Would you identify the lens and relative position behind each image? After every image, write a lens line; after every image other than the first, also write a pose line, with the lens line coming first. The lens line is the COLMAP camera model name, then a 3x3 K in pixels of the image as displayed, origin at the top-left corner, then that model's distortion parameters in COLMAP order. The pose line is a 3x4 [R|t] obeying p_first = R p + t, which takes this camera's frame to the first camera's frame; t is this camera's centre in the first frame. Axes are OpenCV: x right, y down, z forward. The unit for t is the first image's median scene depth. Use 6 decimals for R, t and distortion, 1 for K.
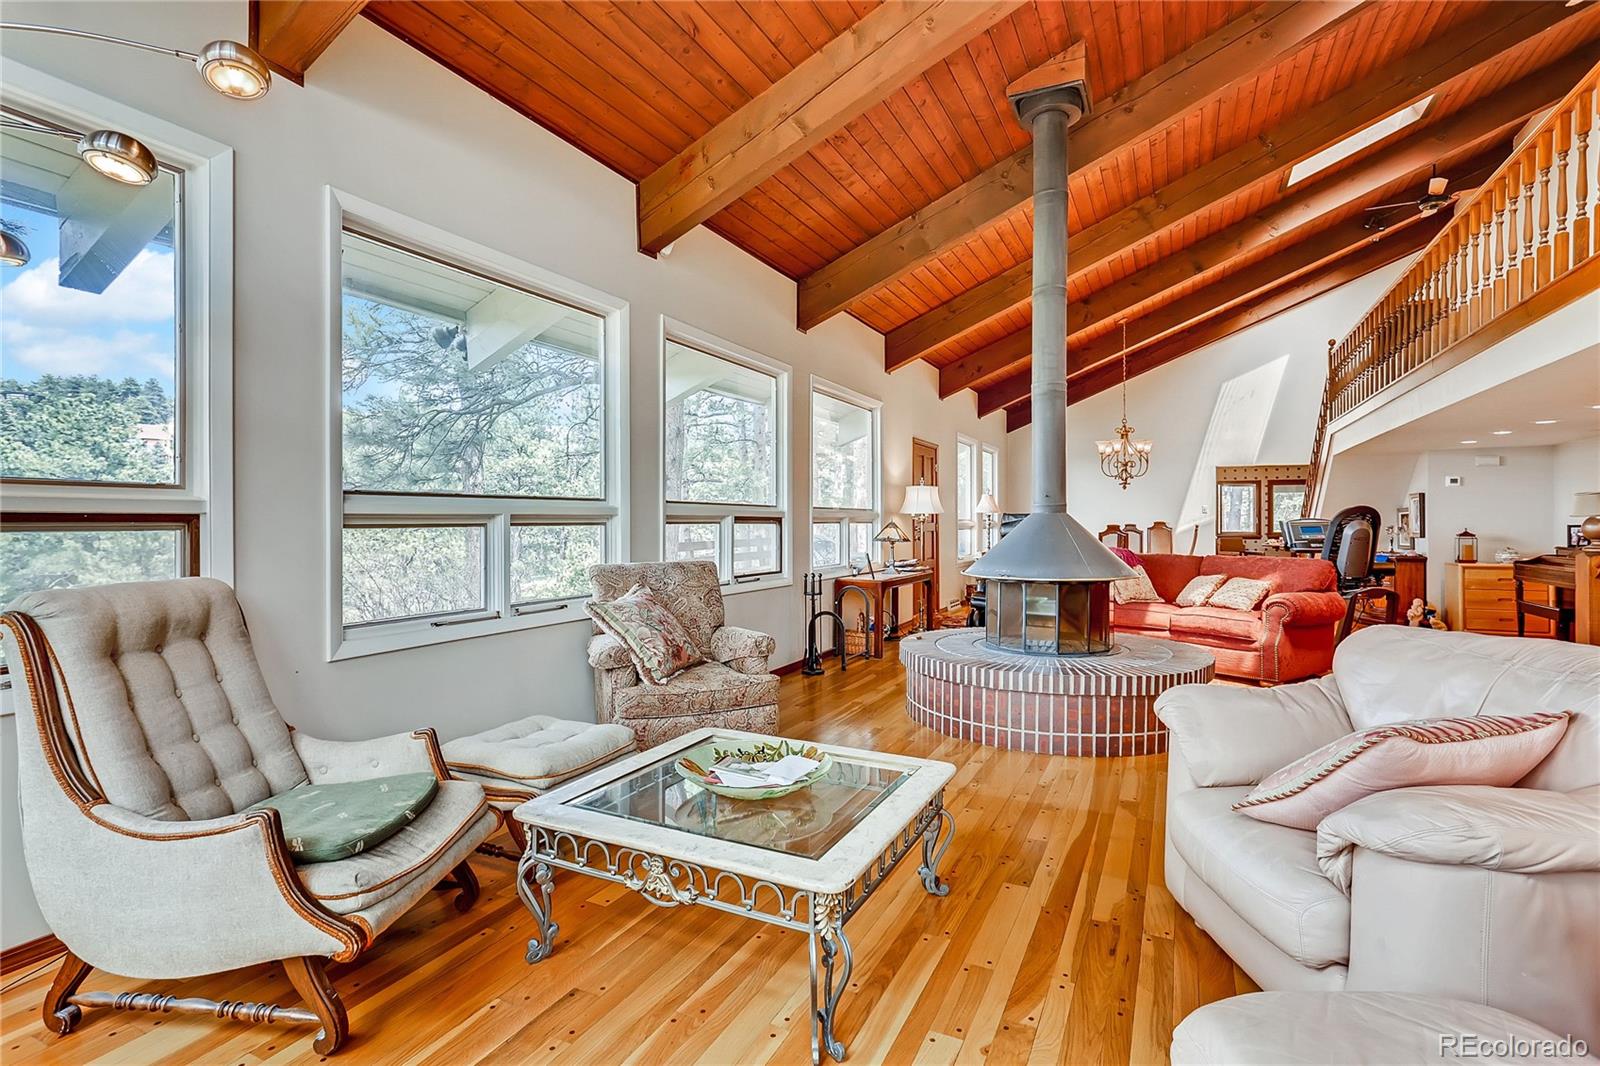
lens RADIAL K [[772.7, 0, 801.1], [0, 772.7, 512.9], [0, 0, 1]] dist [-0.032059, 0.020956]
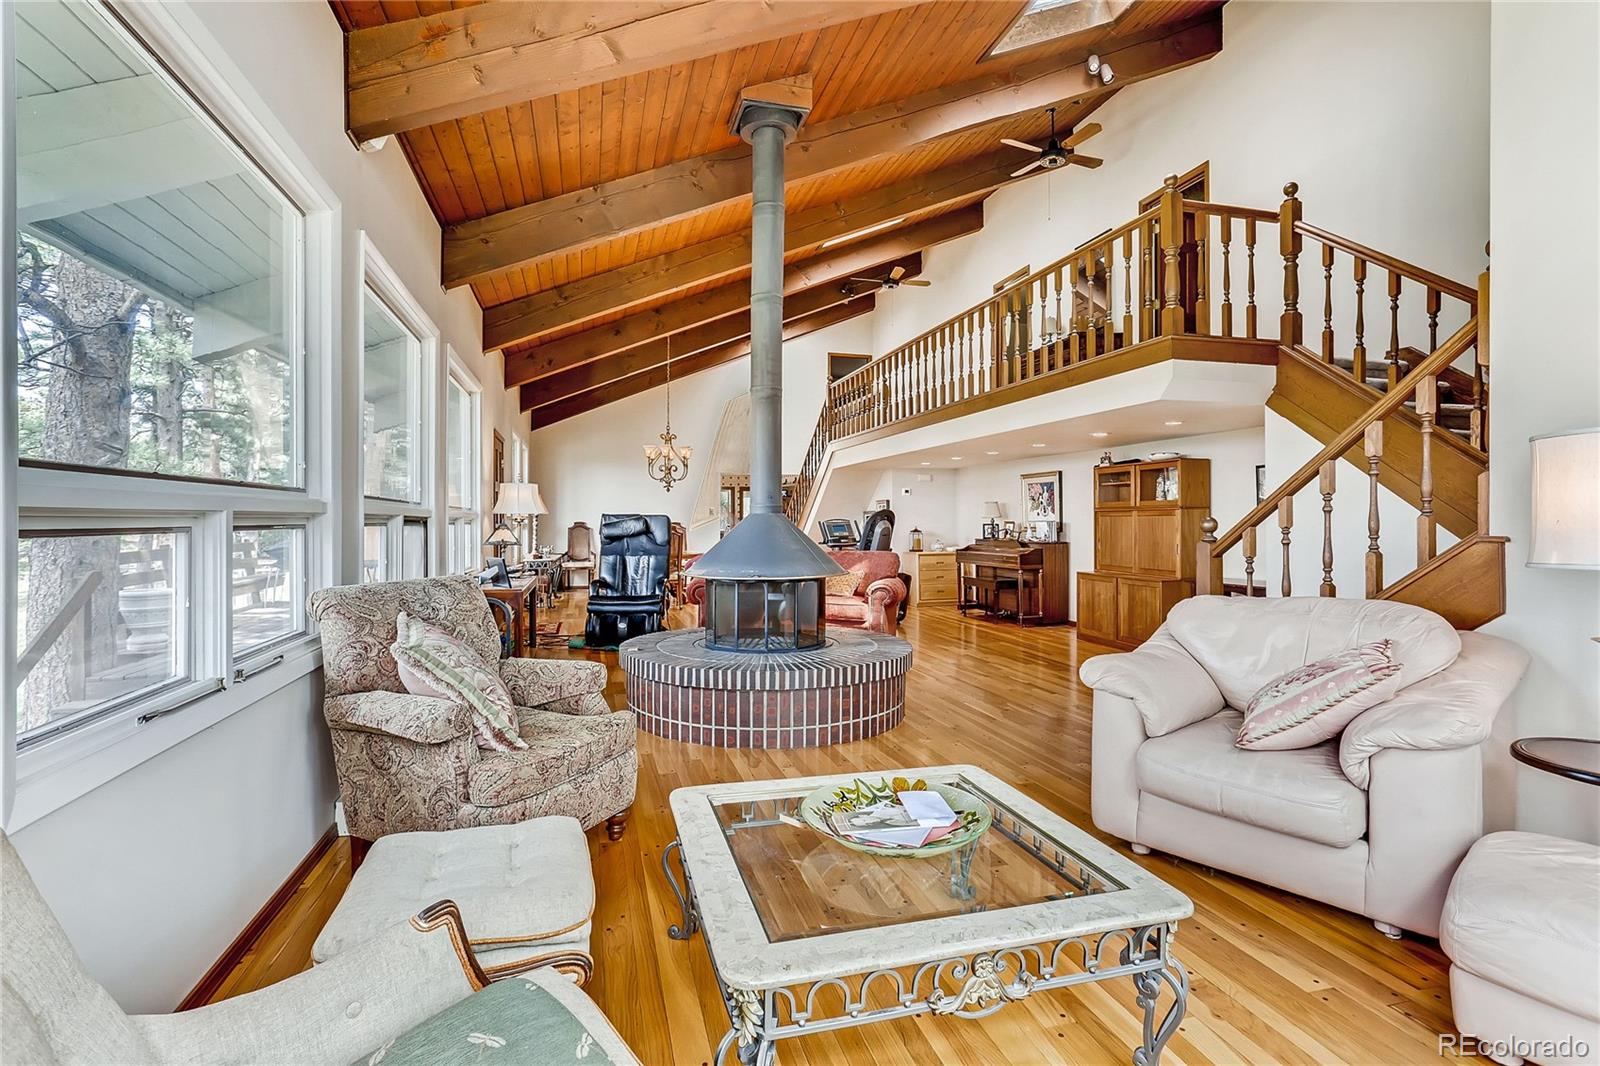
lens RADIAL K [[756.0, 0, 793.2], [0, 756.0, 507.7], [0, 0, 1]] dist [-0.028033, 0.016529]
pose [[0.754051, 0.010246, 0.656736, -0.276068], [-0.004845, 0.999938, -0.010038, 0.002011], [-0.656798, 0.004387, 0.754054, 0.184756]]
